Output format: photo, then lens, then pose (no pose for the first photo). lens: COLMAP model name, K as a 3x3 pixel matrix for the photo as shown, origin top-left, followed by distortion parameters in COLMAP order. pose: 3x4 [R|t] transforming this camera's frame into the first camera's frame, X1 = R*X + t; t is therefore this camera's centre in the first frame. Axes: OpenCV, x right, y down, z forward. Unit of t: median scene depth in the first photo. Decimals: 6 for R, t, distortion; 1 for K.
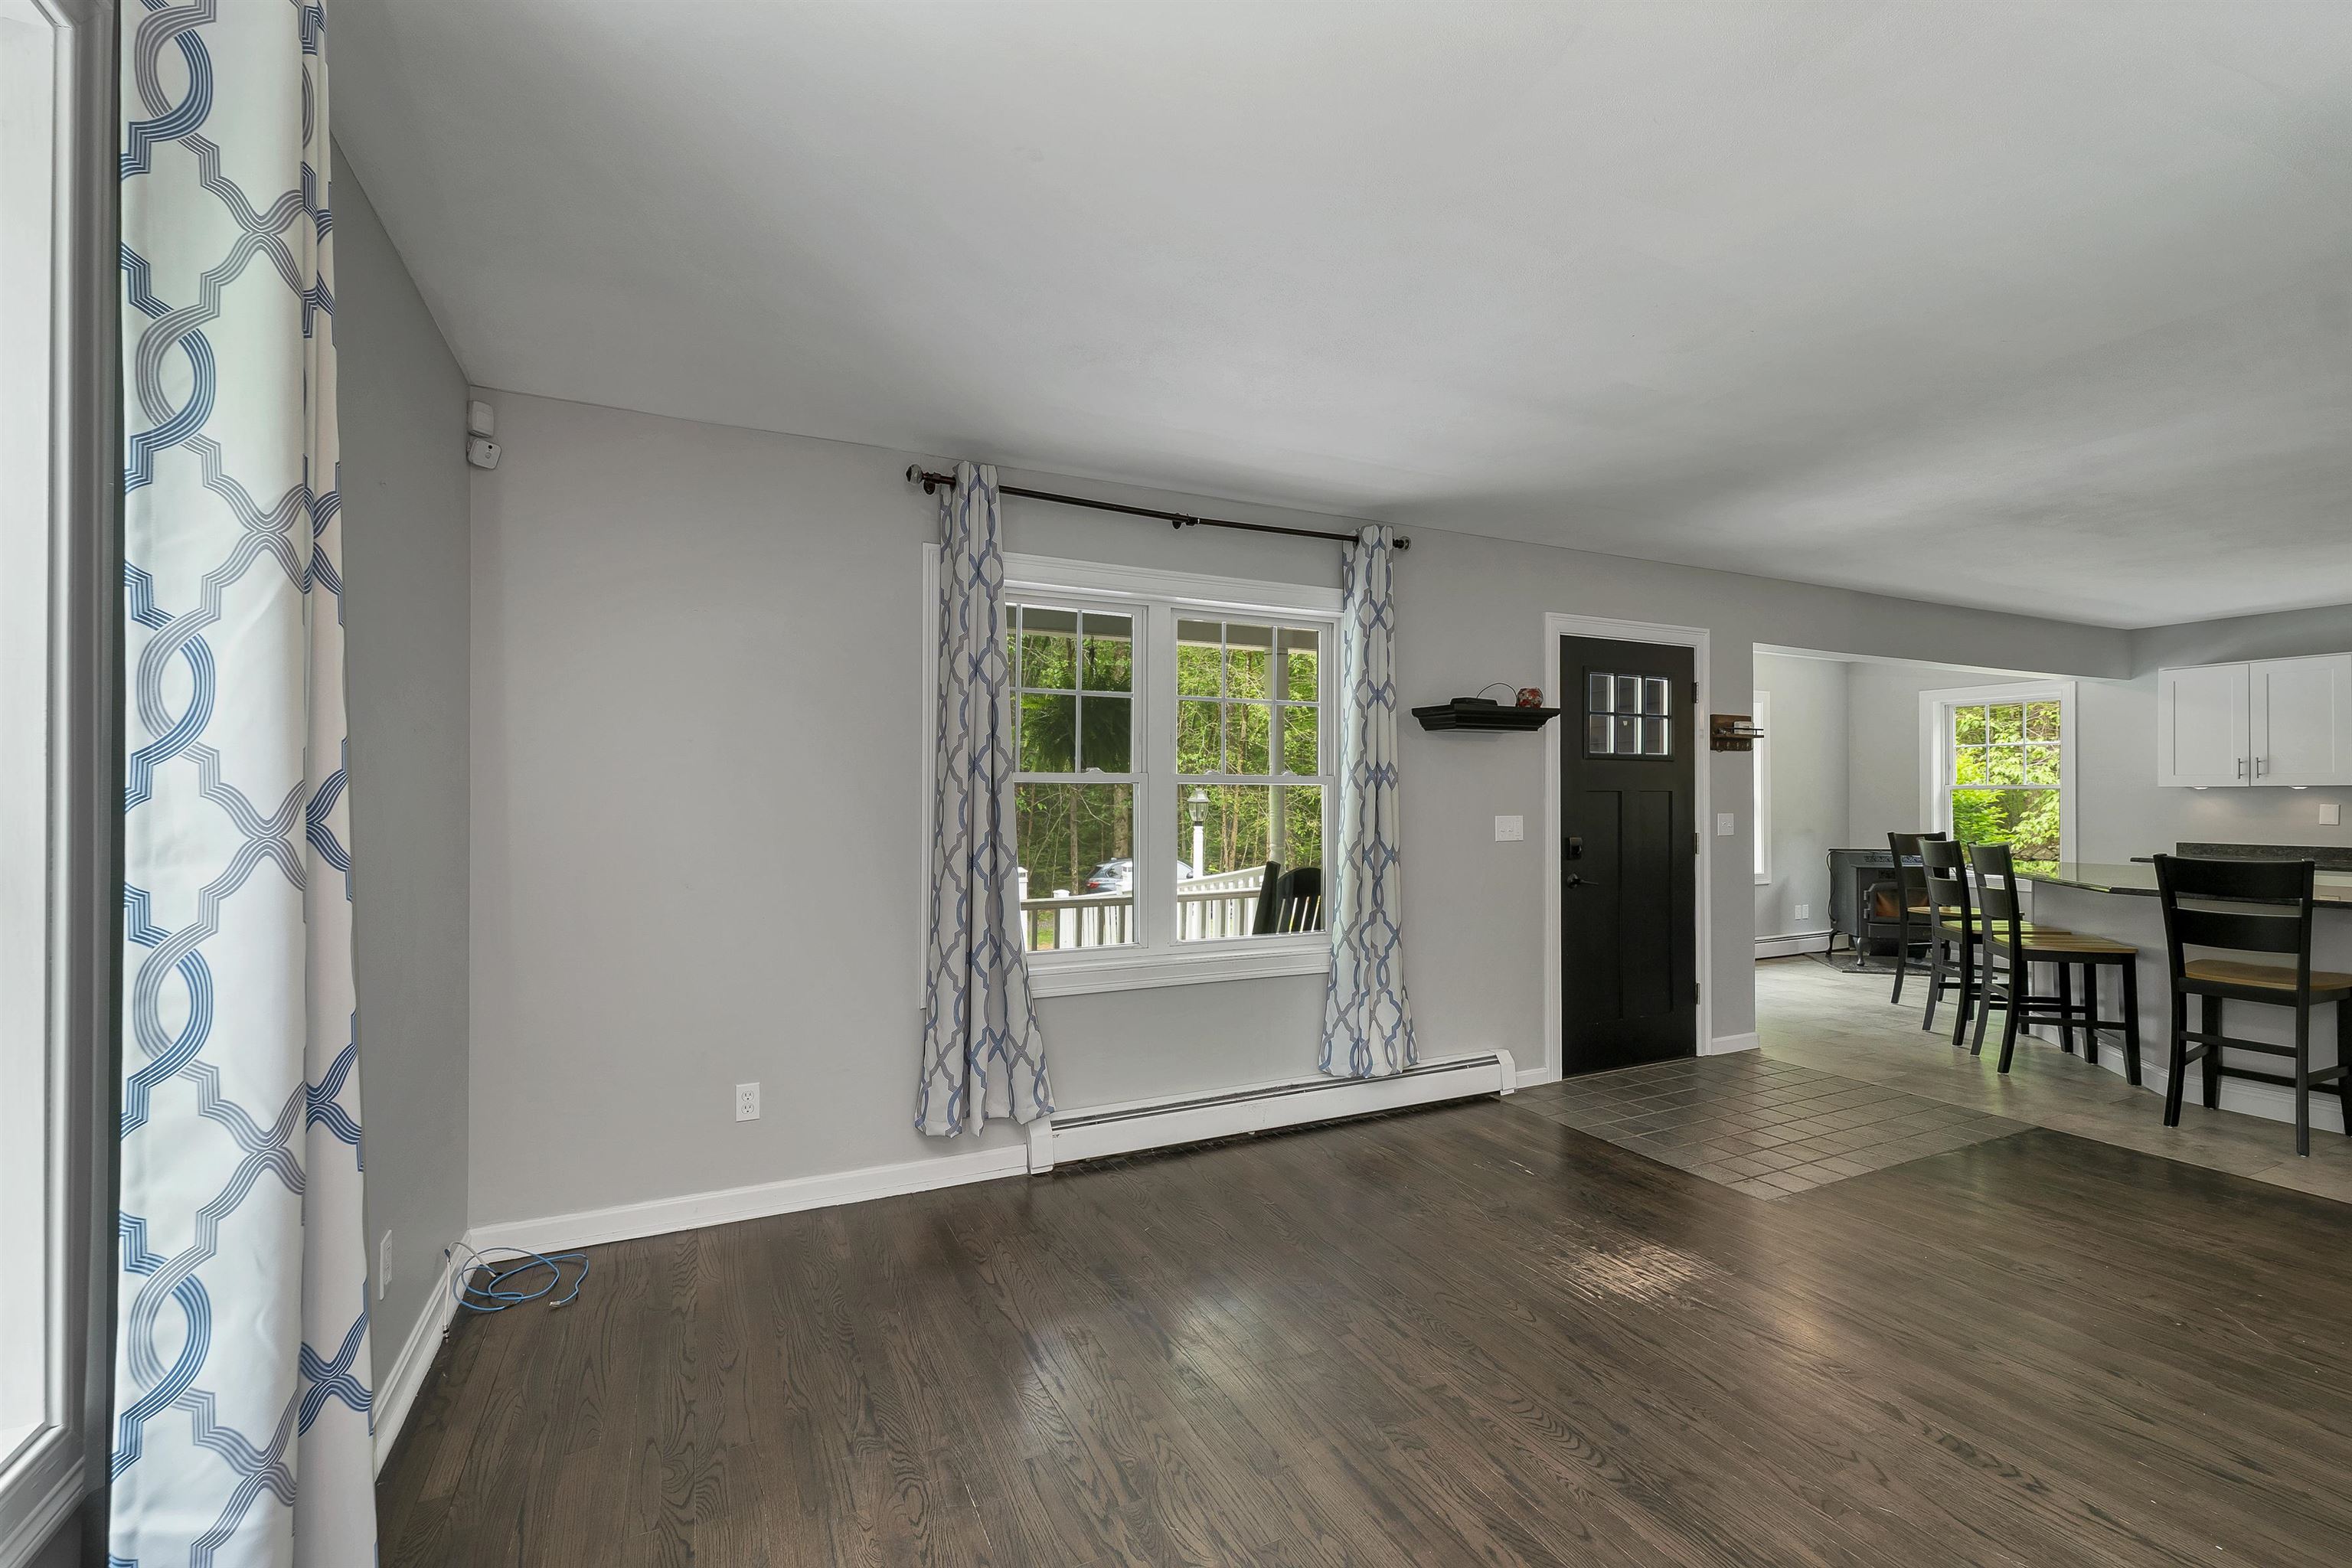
lens RADIAL K [[990.1, 0, 1178.3], [0, 990.1, 788.9], [0, 0, 1]] dist [0.001252, -0.000281]
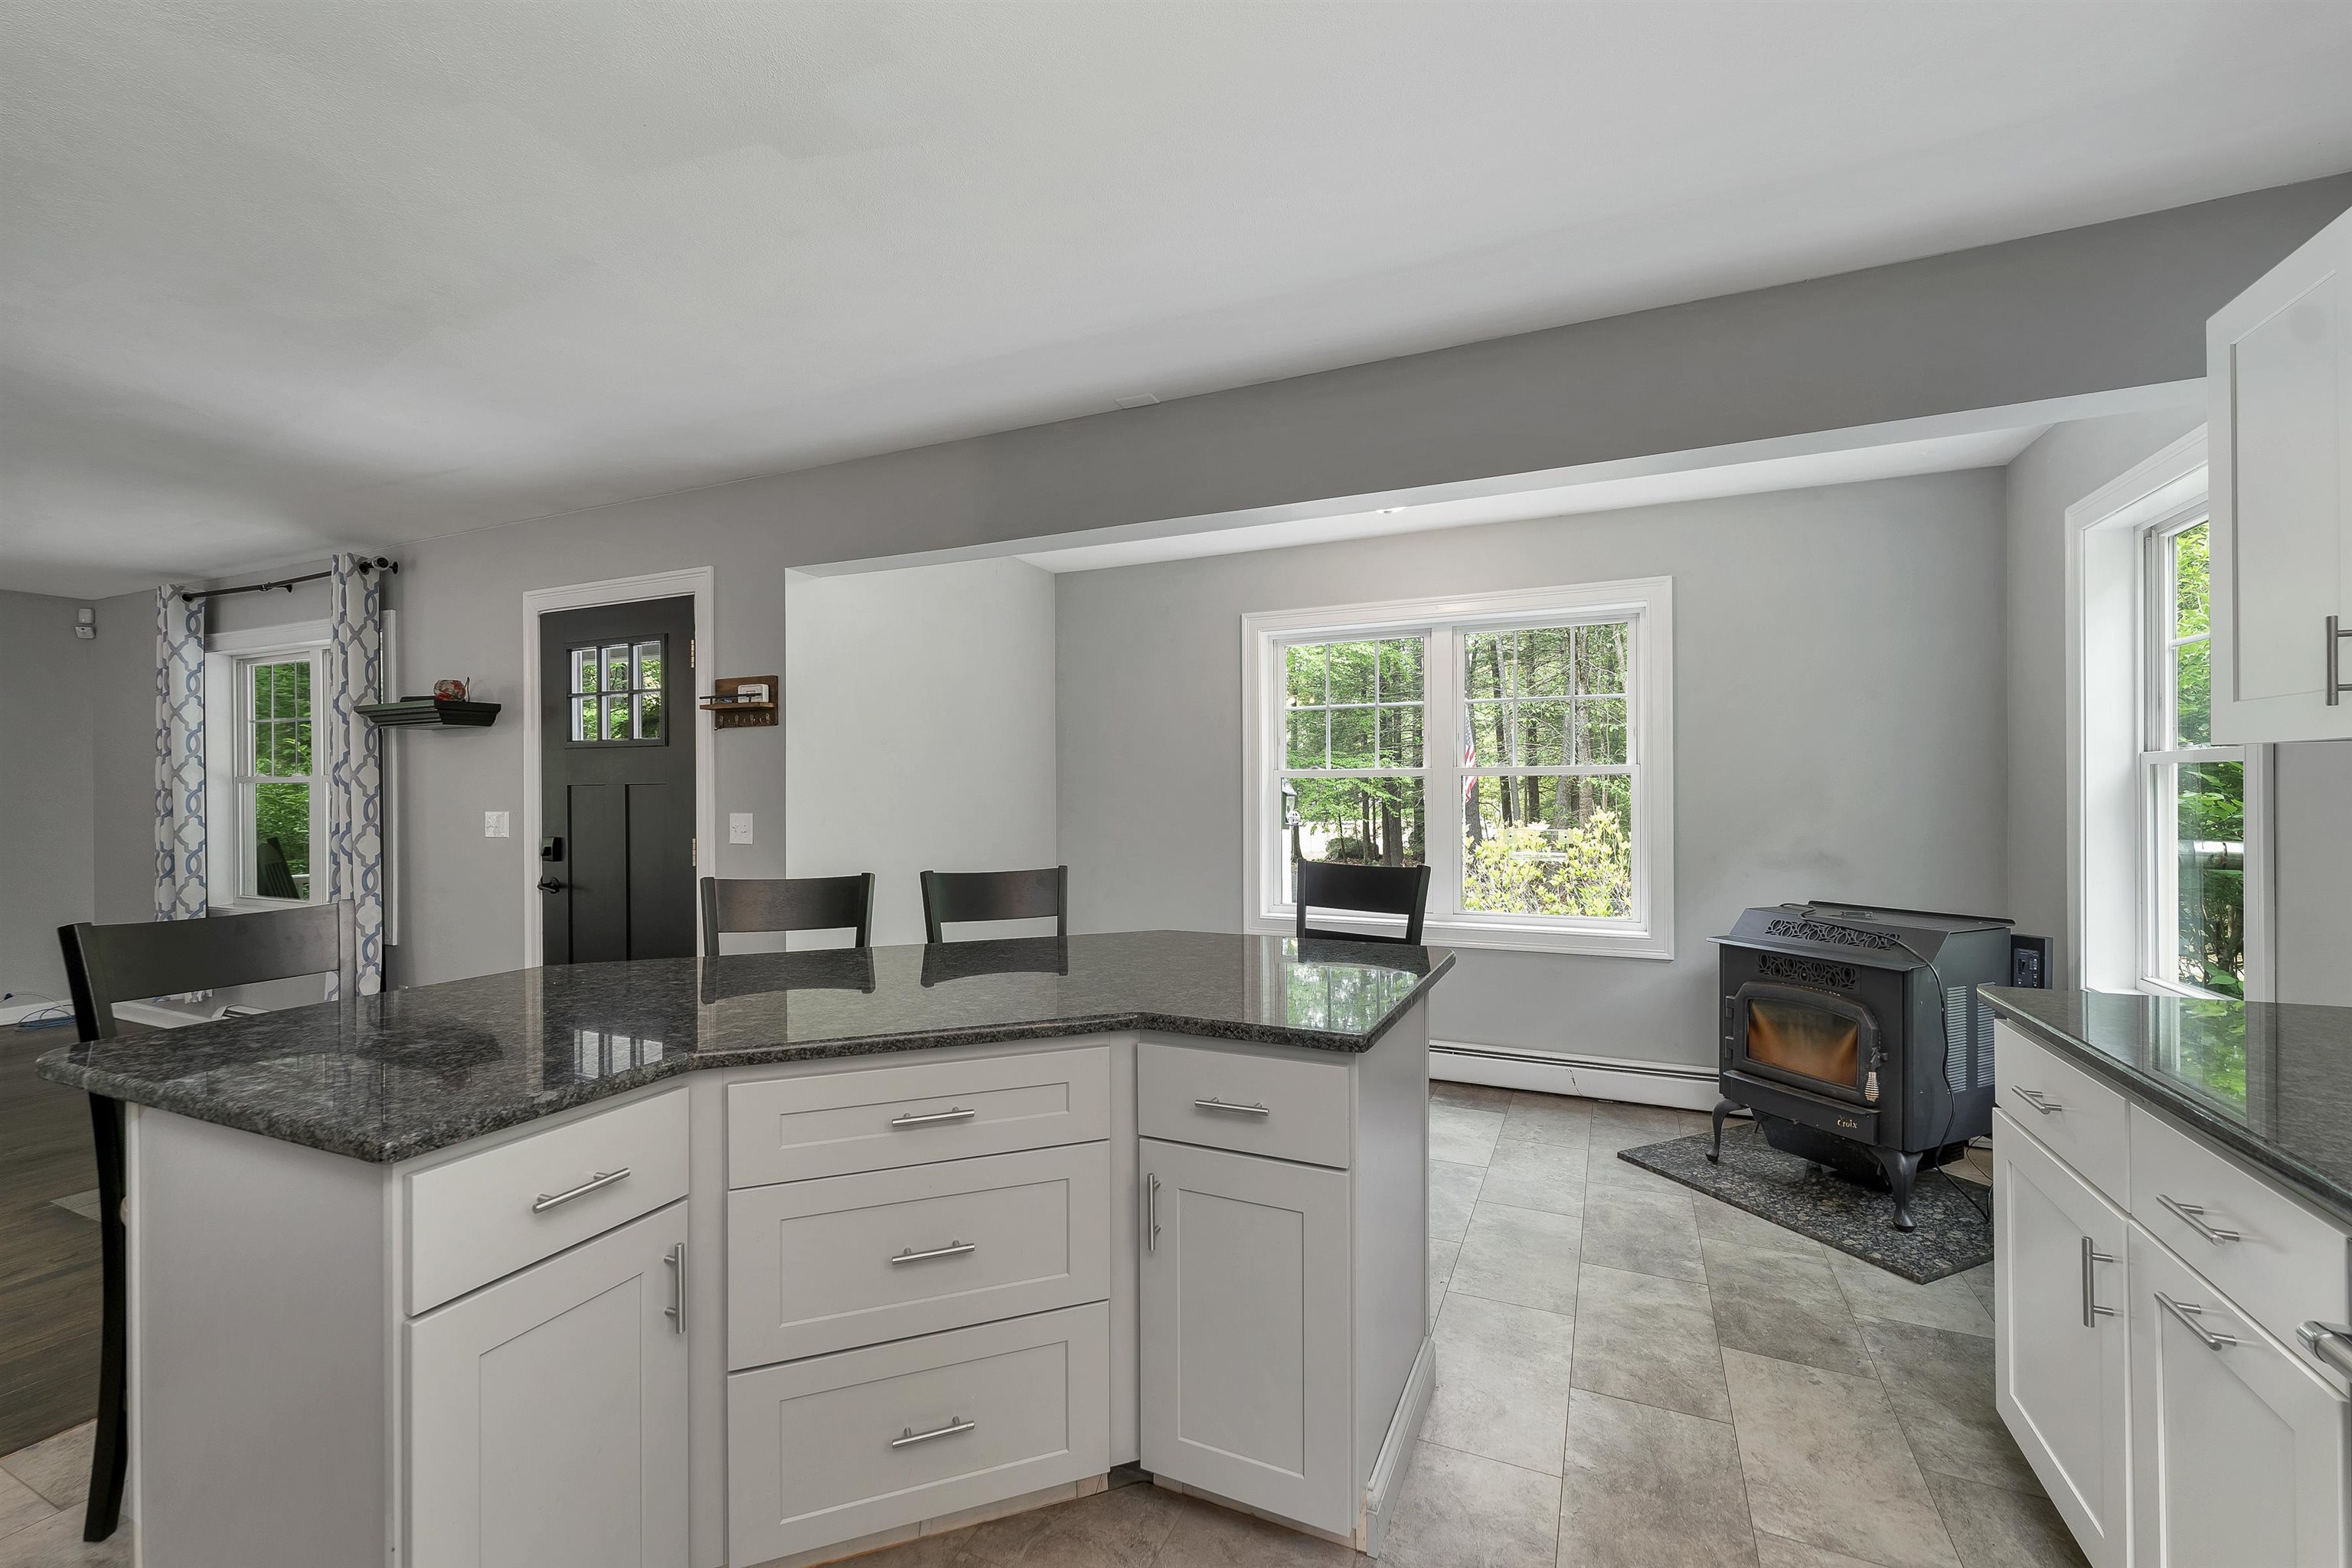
lens RADIAL K [[990.1, 0, 1185.8], [0, 990.1, 792.5], [0, 0, 1]] dist [0.001252, -0.000281]
pose [[0.639262, -0.002519, -0.768985, 1.561307], [0.006822, 0.999974, 0.002395, 0.011931], [0.768959, -0.006777, 0.639263, 0.929967]]
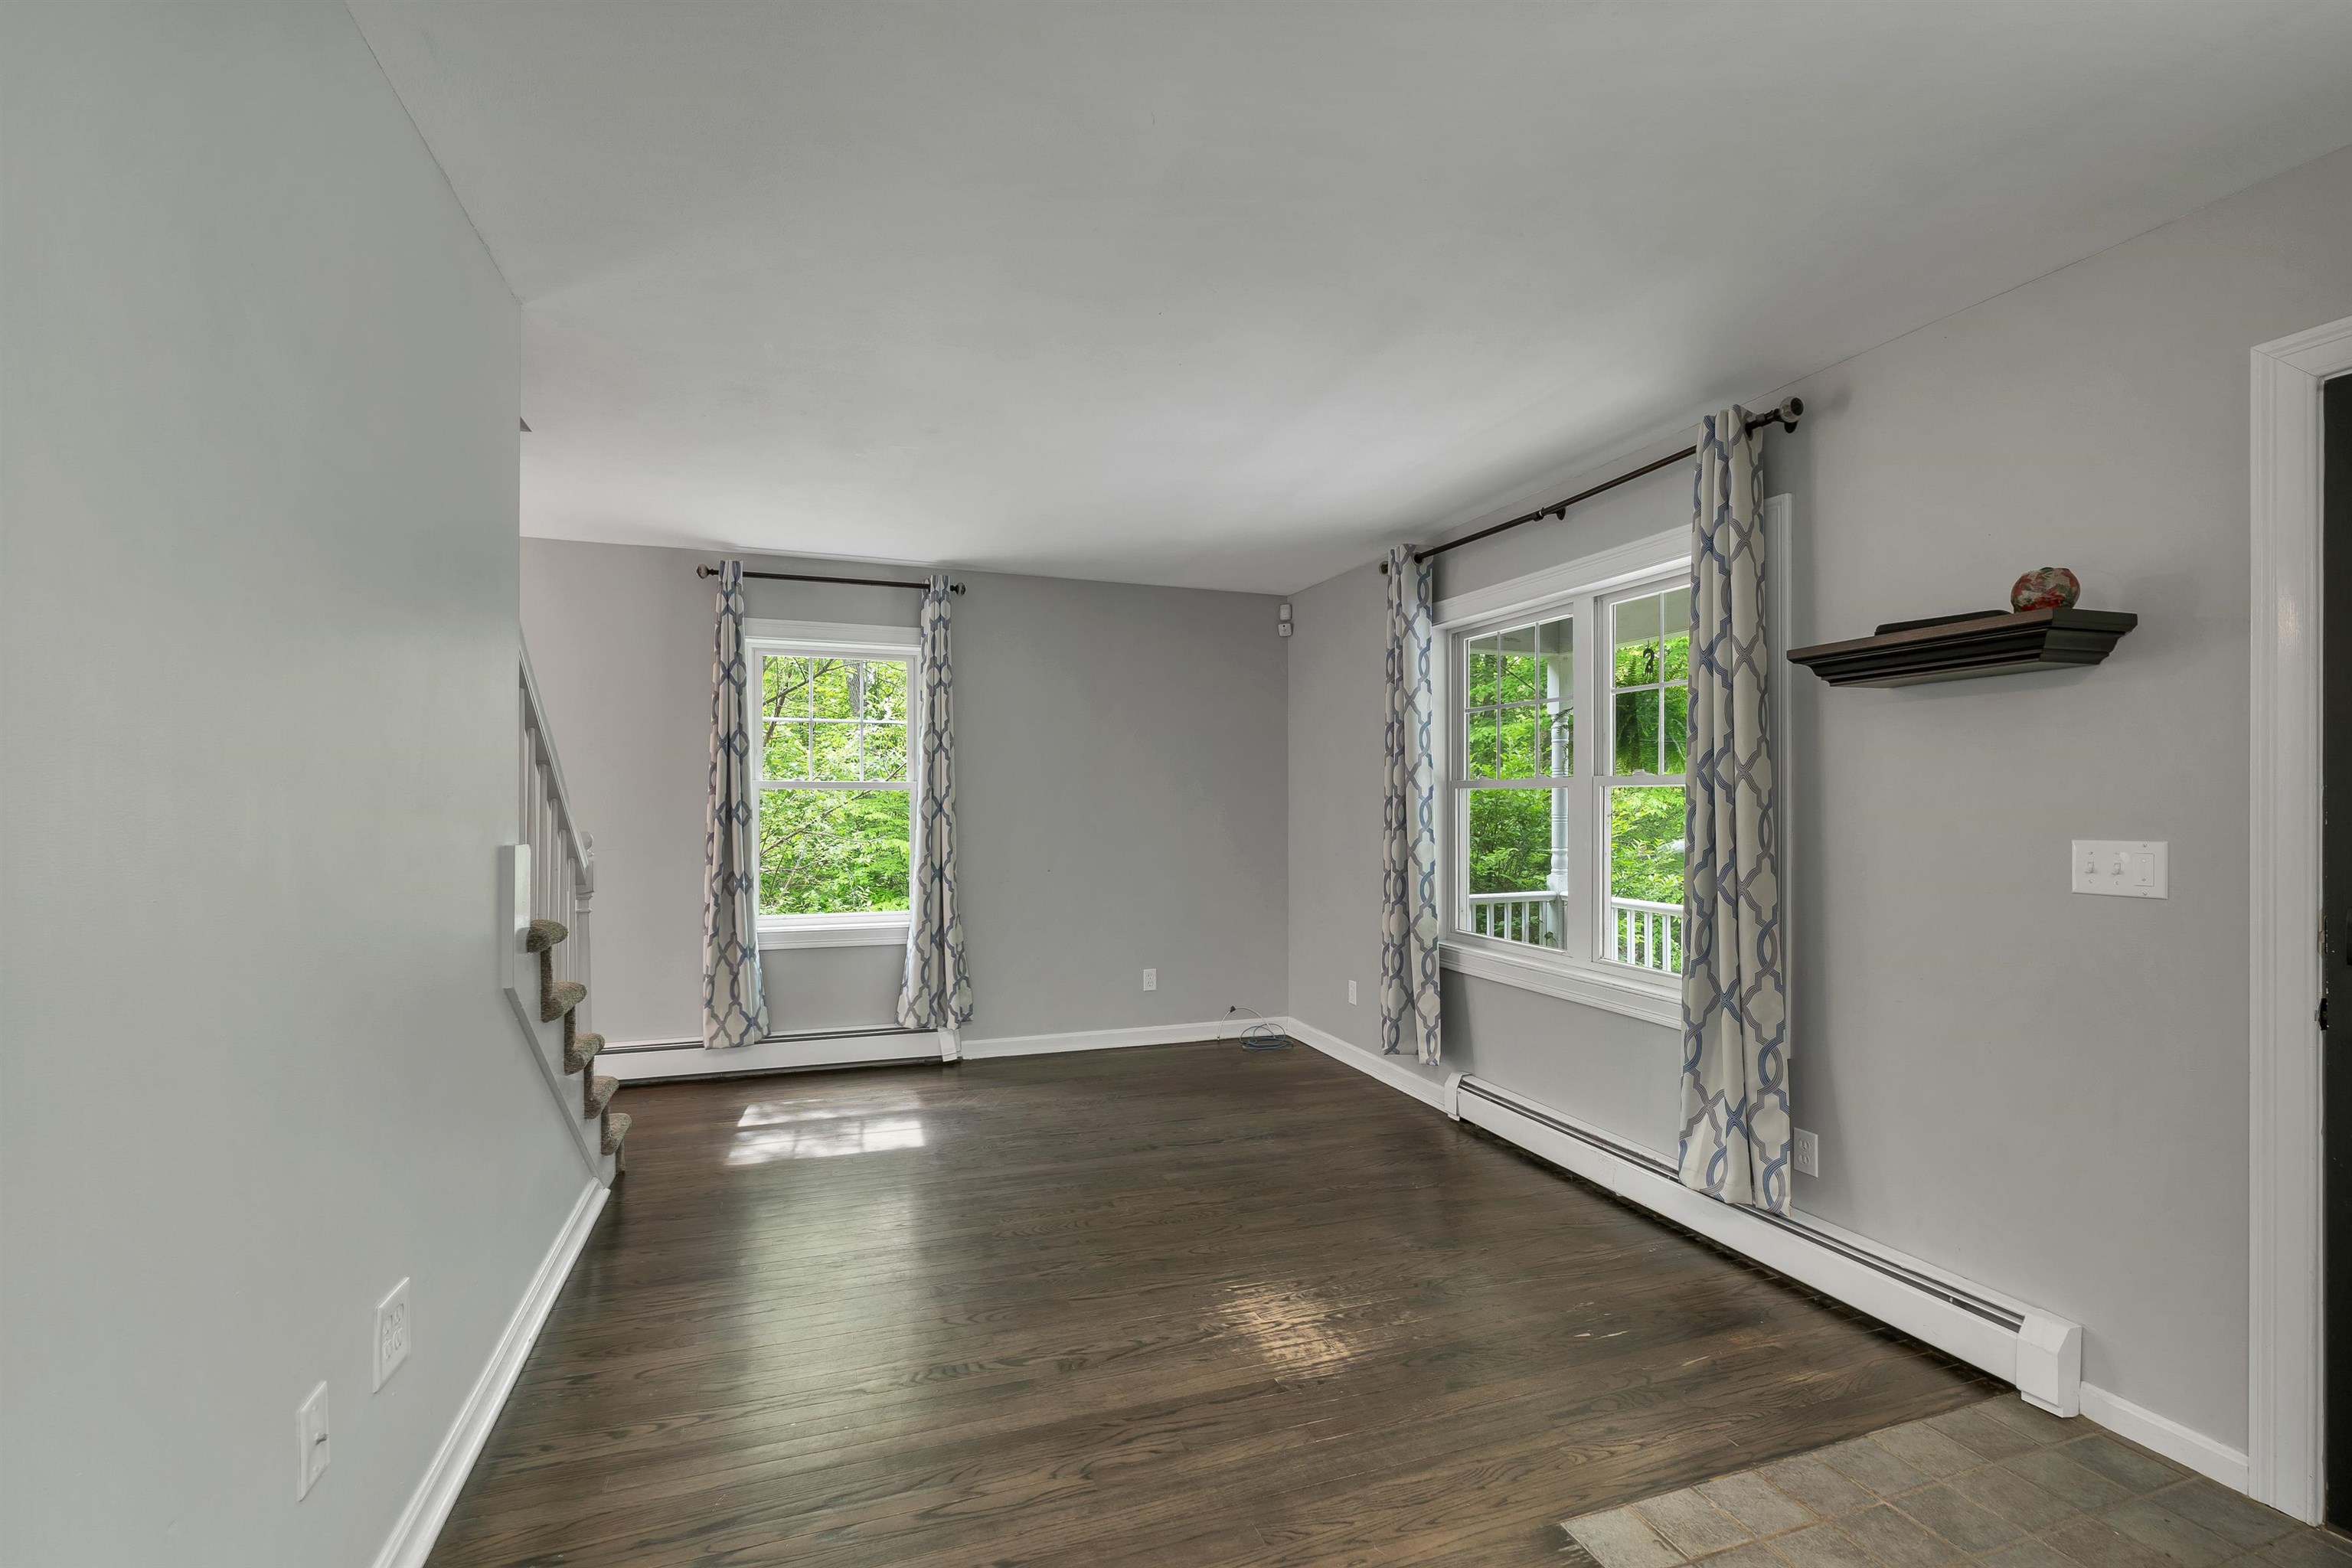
lens RADIAL K [[1030.5, 0, 1163.6], [0, 1030.5, 790.2], [0, 0, 1]] dist [-0.000135, -0.000367]
pose [[-0.109503, -0.013702, -0.993892, 0.889008], [0.001606, 0.999901, -0.013962, 0.010819], [0.993985, -0.003125, -0.109470, 0.629113]]
